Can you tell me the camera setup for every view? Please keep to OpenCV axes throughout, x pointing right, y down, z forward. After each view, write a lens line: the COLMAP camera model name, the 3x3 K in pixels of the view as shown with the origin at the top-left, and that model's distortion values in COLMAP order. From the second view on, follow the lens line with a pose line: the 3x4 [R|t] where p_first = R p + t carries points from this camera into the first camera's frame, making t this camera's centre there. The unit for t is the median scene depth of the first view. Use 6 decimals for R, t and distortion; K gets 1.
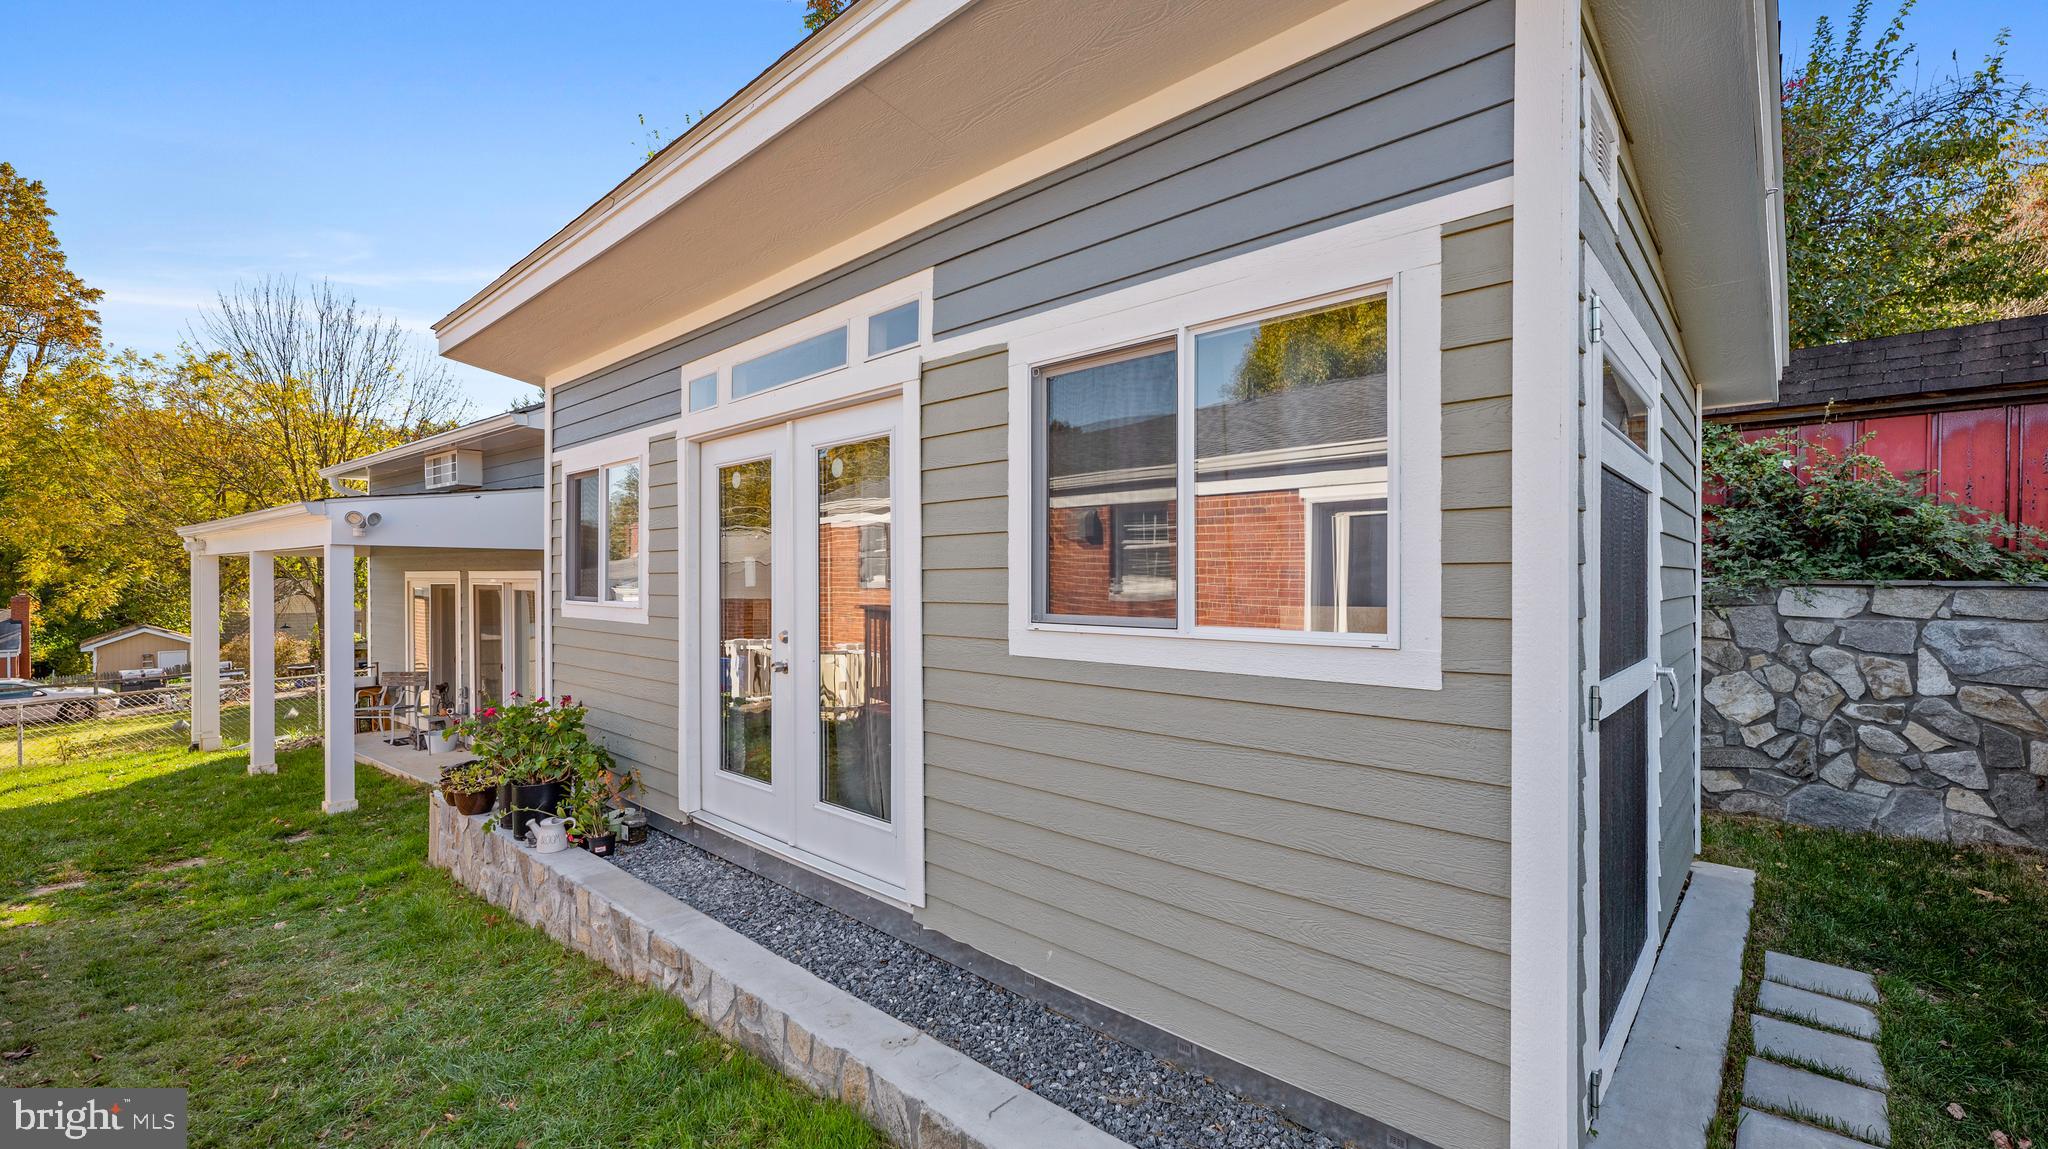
lens RADIAL K [[835.6, 0, 1025.8], [0, 835.6, 572.8], [0, 0, 1]] dist [0.001277, 0.000096]
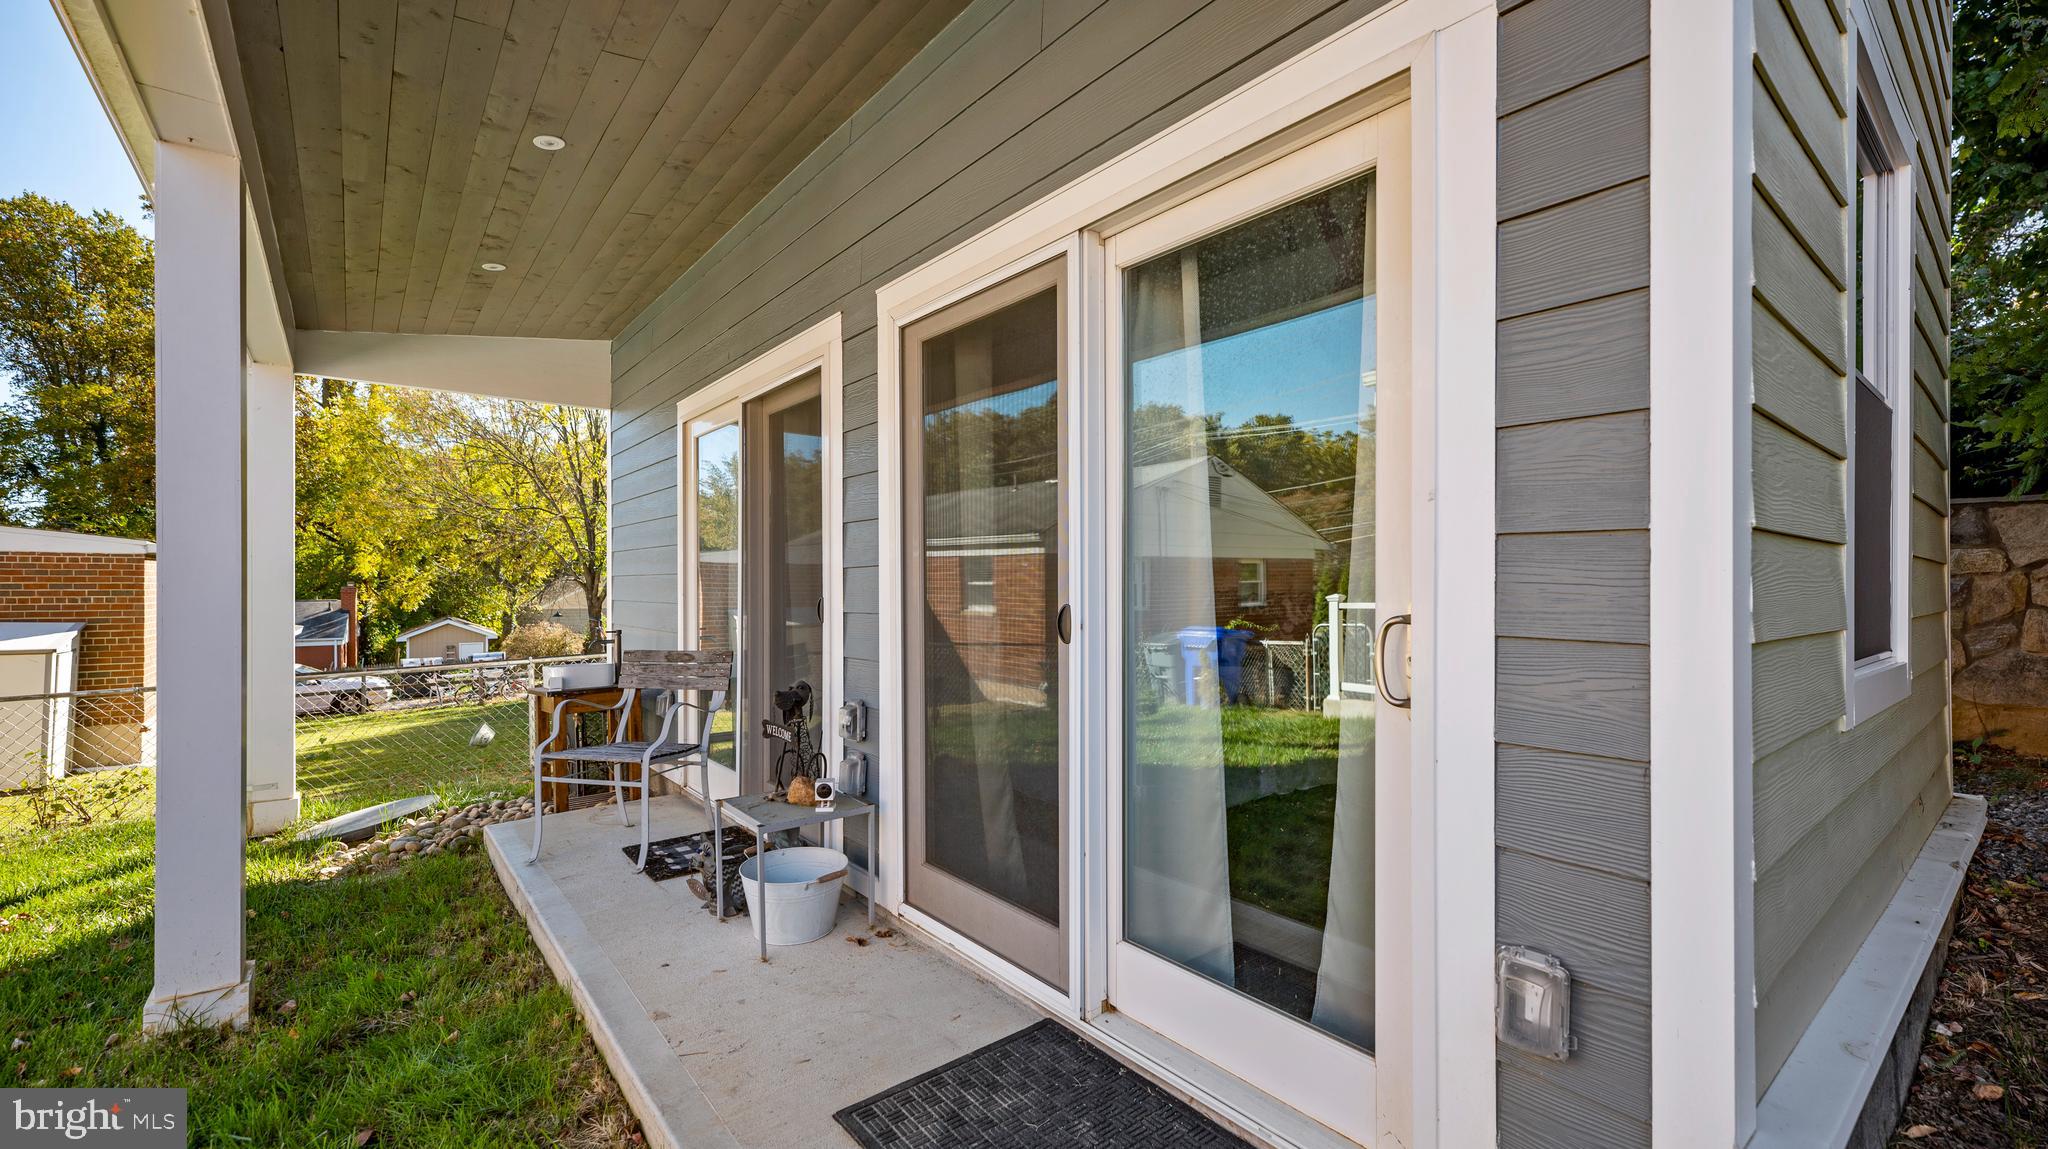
lens RADIAL K [[835.6, 0, 1021.2], [0, 835.6, 581.1], [0, 0, 1]] dist [0.001277, 0.000096]
pose [[0.970703, -0.000325, -0.240282, -0.225240], [-0.000937, 0.999986, -0.005139, 0.039401], [0.240281, 0.005214, 0.970689, 0.301888]]
